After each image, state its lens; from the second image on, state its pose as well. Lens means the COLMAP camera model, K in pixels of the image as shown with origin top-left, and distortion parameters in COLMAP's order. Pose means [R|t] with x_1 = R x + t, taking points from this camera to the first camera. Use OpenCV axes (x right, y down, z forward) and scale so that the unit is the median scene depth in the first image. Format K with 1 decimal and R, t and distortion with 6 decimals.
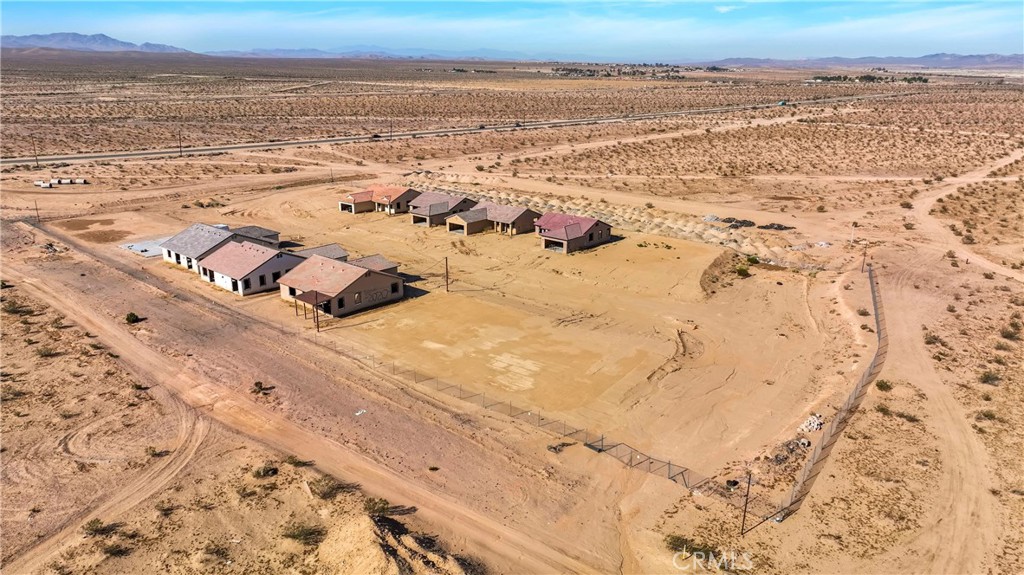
lens RADIAL K [[715.7, 0, 511.8], [0, 715.7, 287.1], [0, 0, 1]] dist [0.003527, 0.006579]
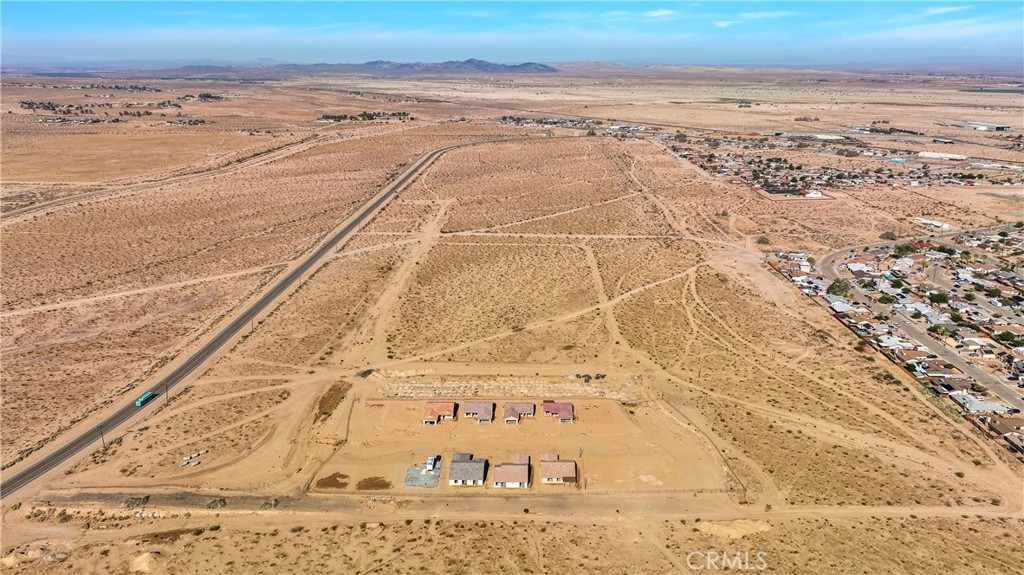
lens RADIAL K [[715.7, 0, 513.6], [0, 715.7, 286.9], [0, 0, 1]] dist [0.003527, 0.006579]
pose [[0.762075, -0.194481, 0.617591, -1.871077], [0.193107, 0.978684, 0.069907, -0.888798], [-0.618022, 0.065986, 0.783387, -1.044124]]
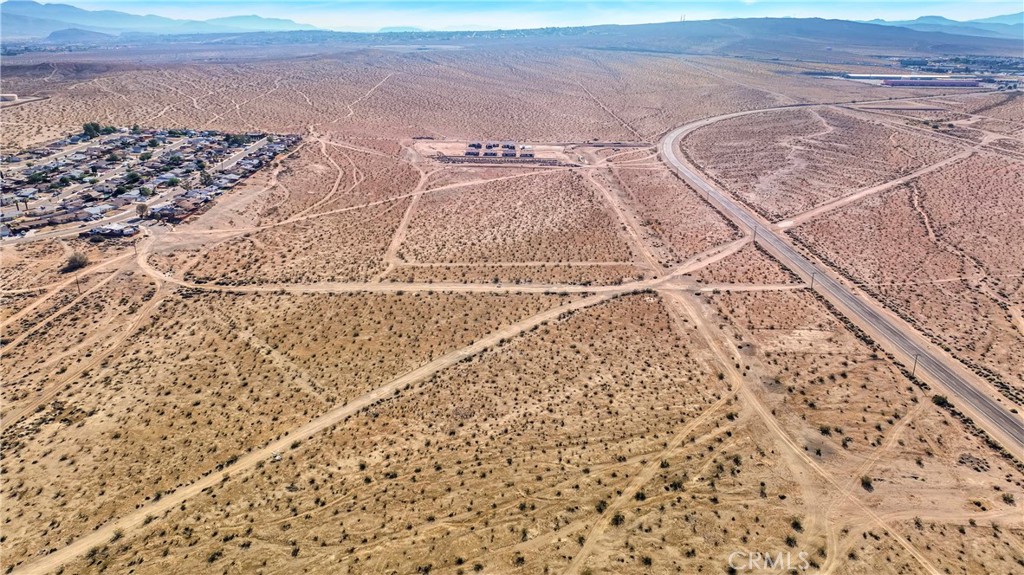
lens RADIAL K [[715.7, 0, 511.5], [0, 715.7, 287.7], [0, 0, 1]] dist [0.003527, 0.006579]
pose [[-0.729191, 0.224091, -0.646578, 4.568693], [-0.215633, 0.821481, 0.527893, -2.736722], [0.649448, 0.524358, -0.550696, 6.033240]]
